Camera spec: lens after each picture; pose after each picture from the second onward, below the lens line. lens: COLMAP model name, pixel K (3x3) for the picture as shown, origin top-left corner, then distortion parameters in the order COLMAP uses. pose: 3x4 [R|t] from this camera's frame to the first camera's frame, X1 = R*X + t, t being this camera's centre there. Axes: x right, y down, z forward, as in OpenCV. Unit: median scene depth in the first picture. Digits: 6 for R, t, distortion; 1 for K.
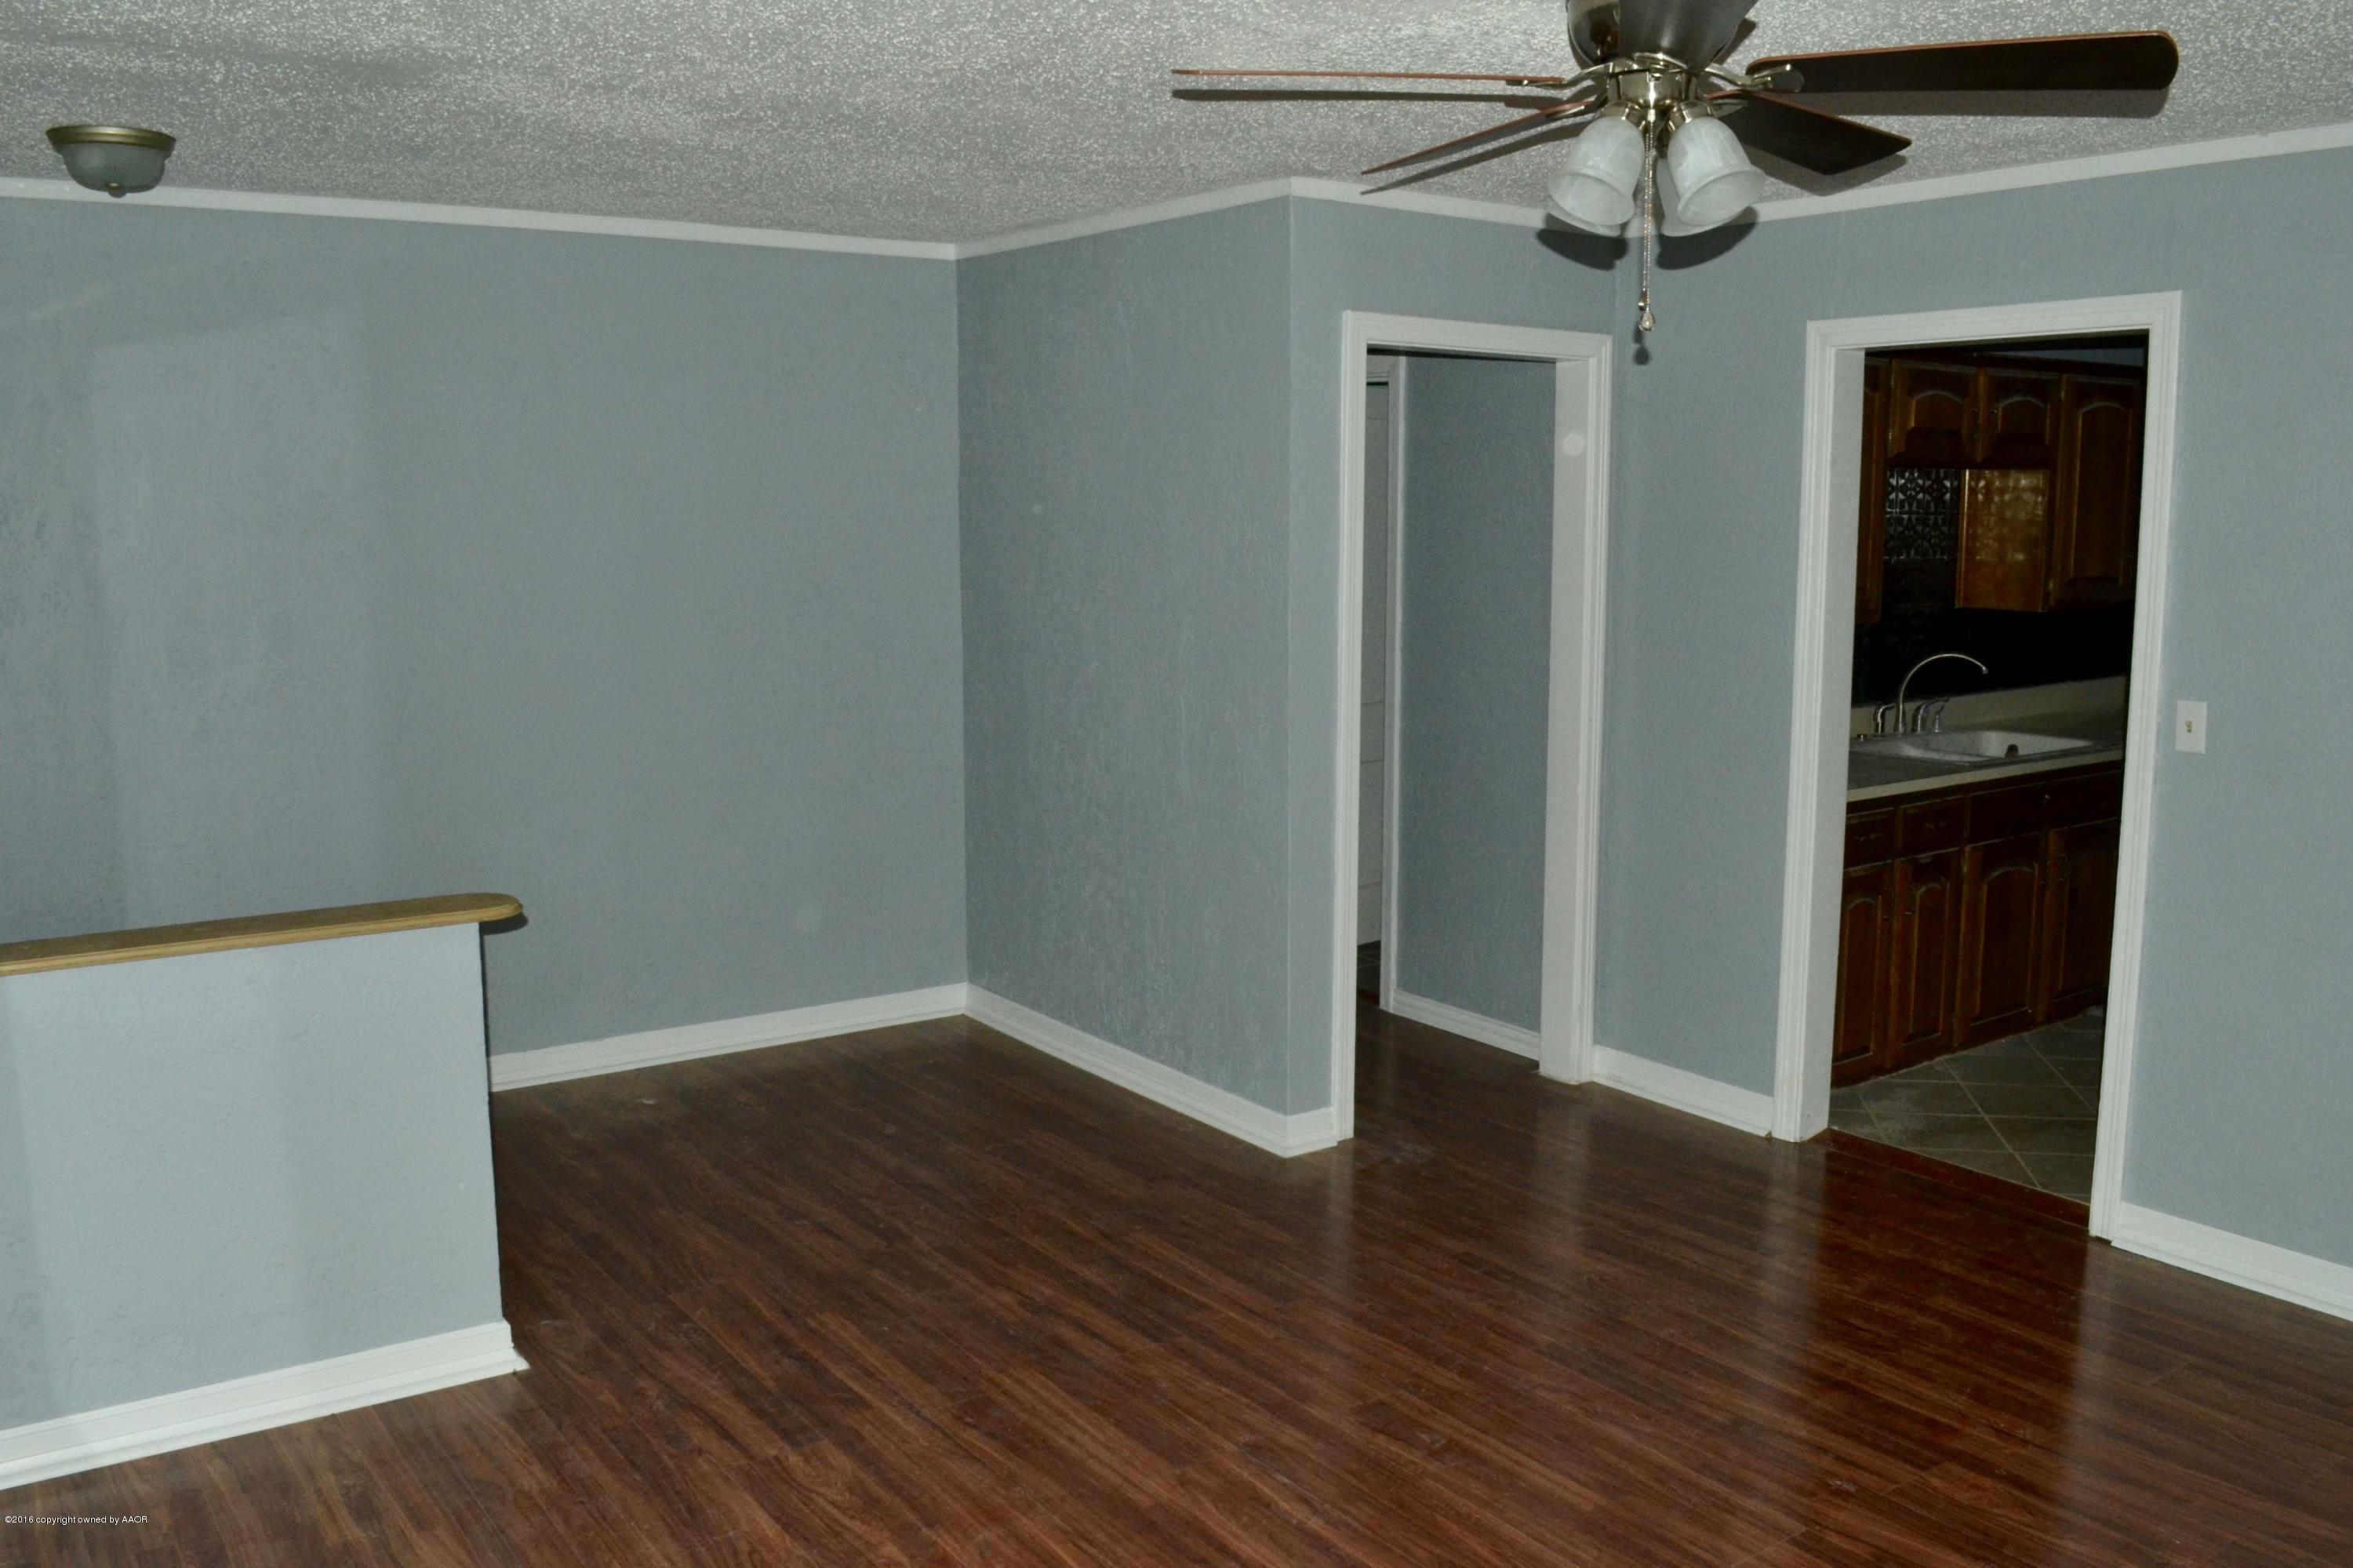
lens RADIAL K [[1922.9, 0, 1176.5], [0, 1922.9, 784.0], [0, 0, 1]] dist [-0.089317, 0.019372]
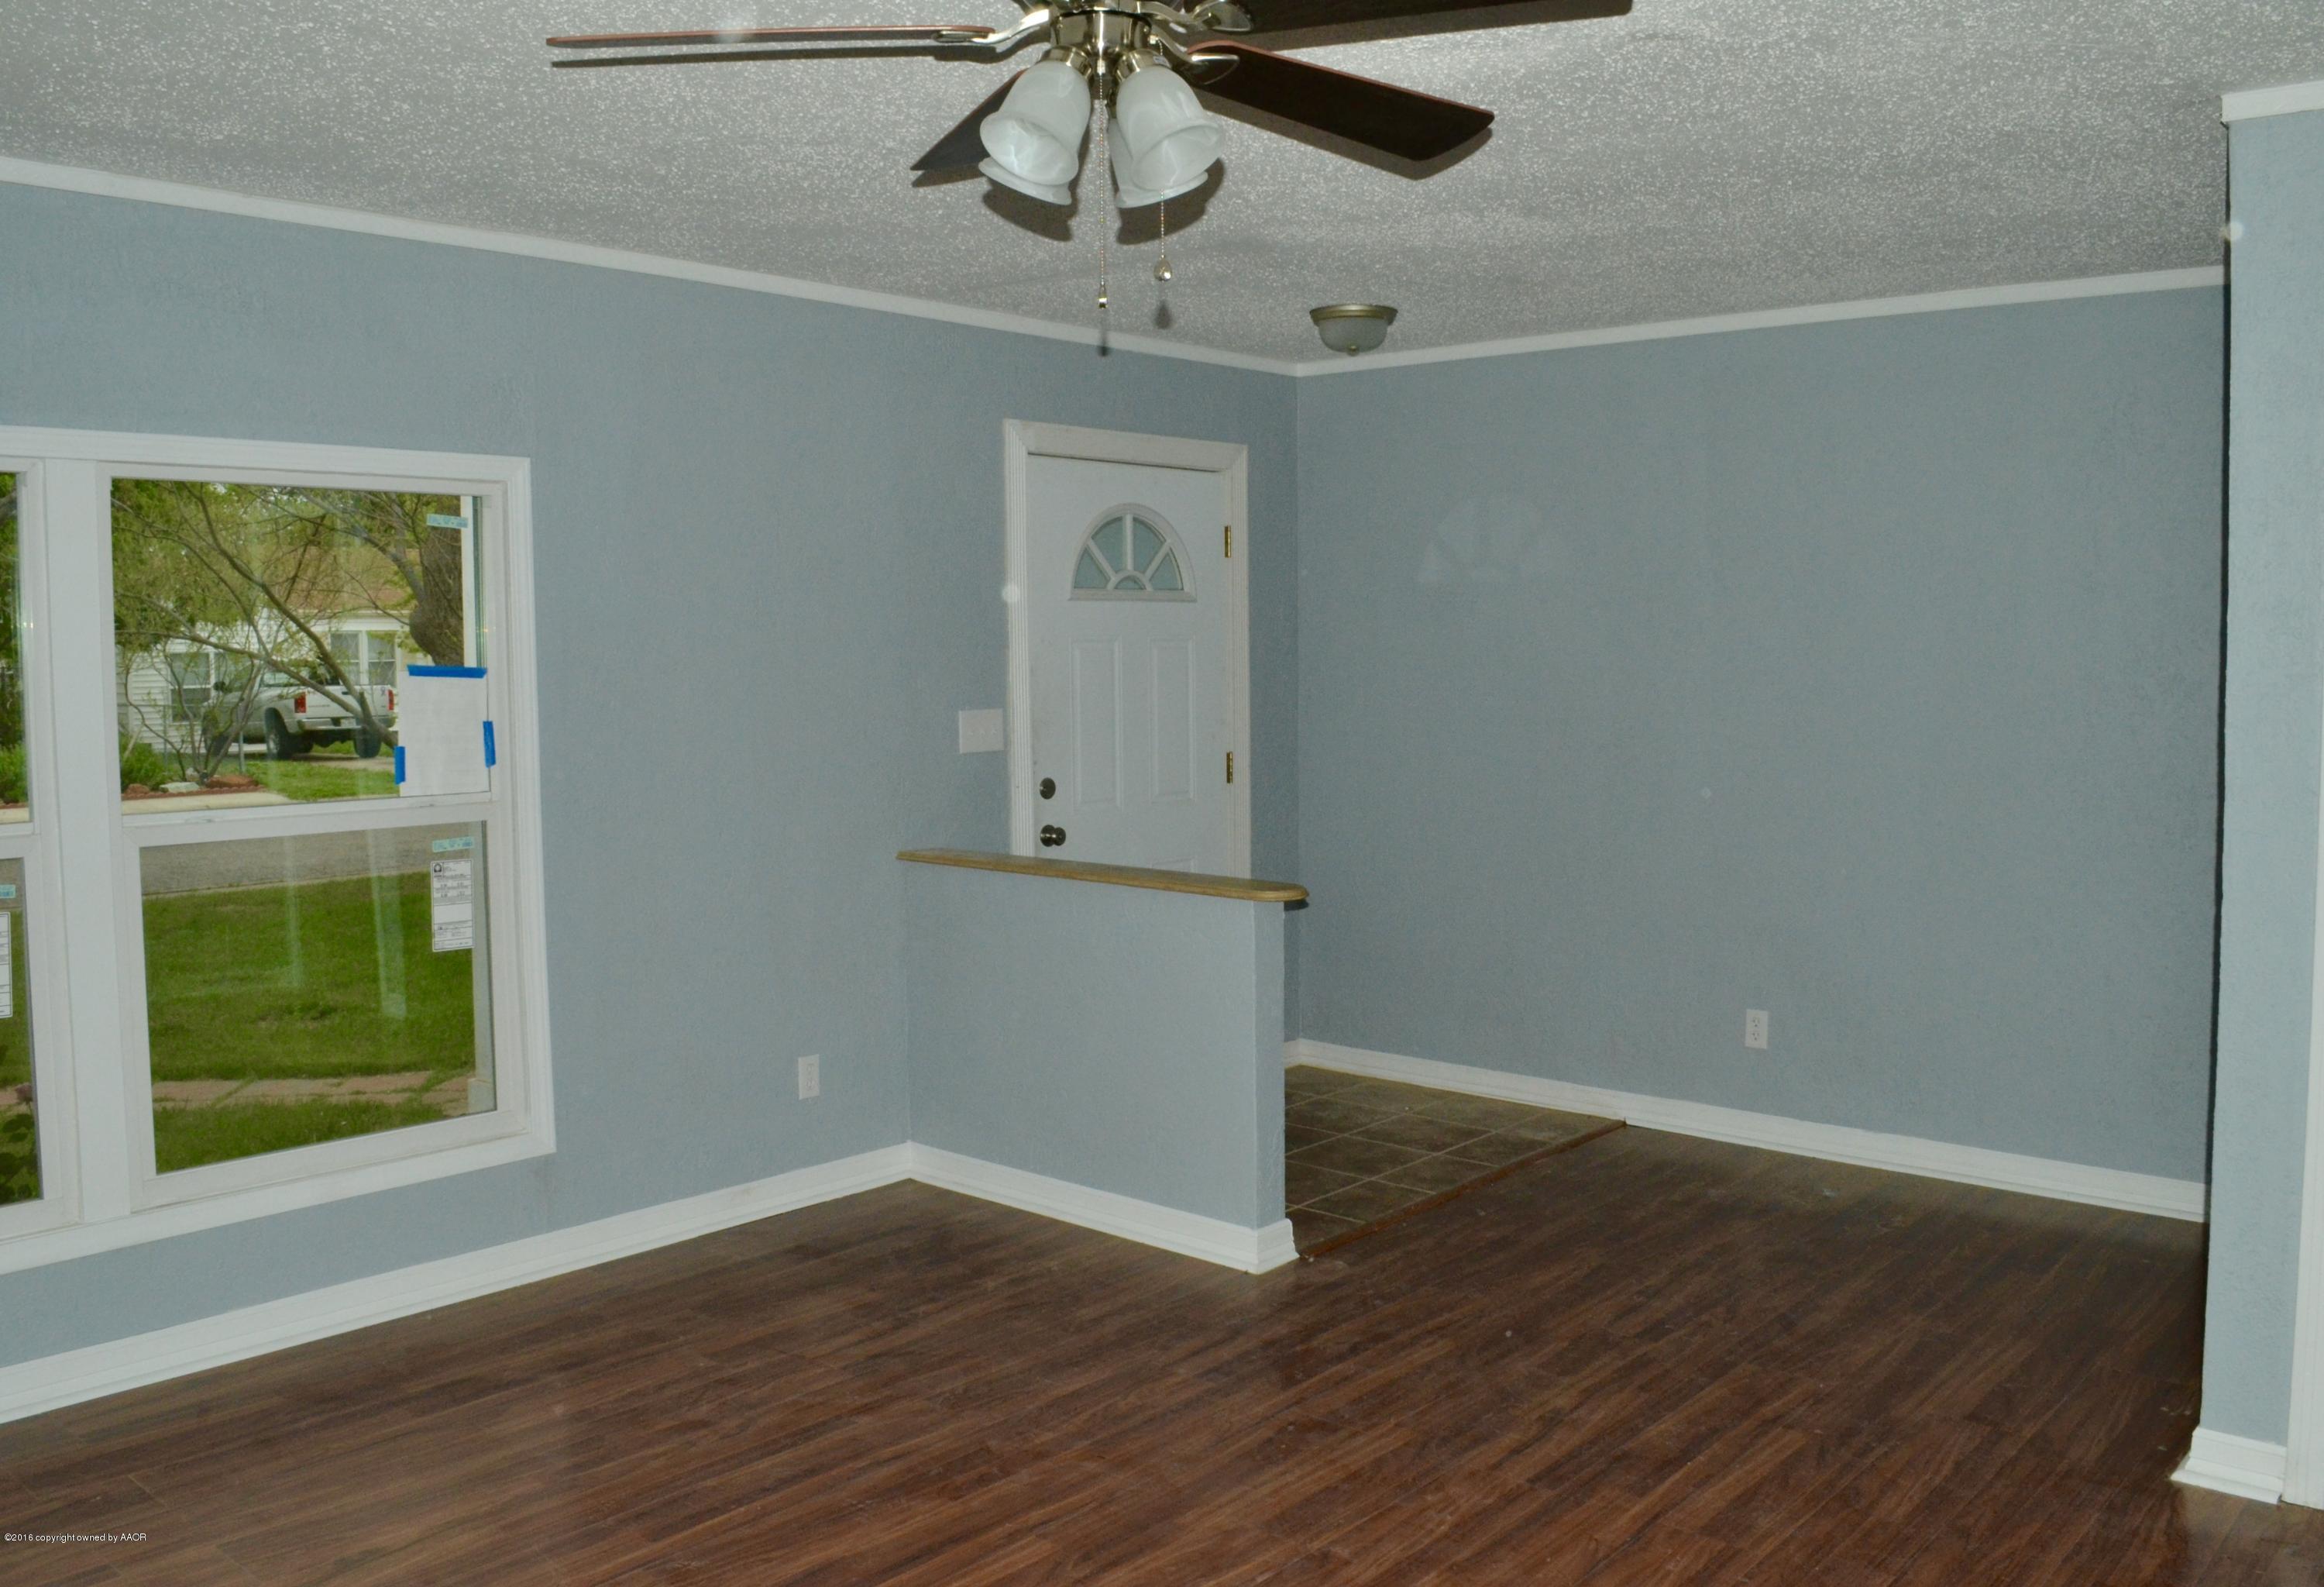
lens RADIAL K [[1901.8, 0, 1162.0], [0, 1901.8, 793.5], [0, 0, 1]] dist [-0.087312, 0.006973]
pose [[0.244607, 0.076168, -0.966626, 0.748666], [-0.136807, 0.989648, 0.043362, -0.040938], [0.959923, 0.121635, 0.252495, 0.554052]]
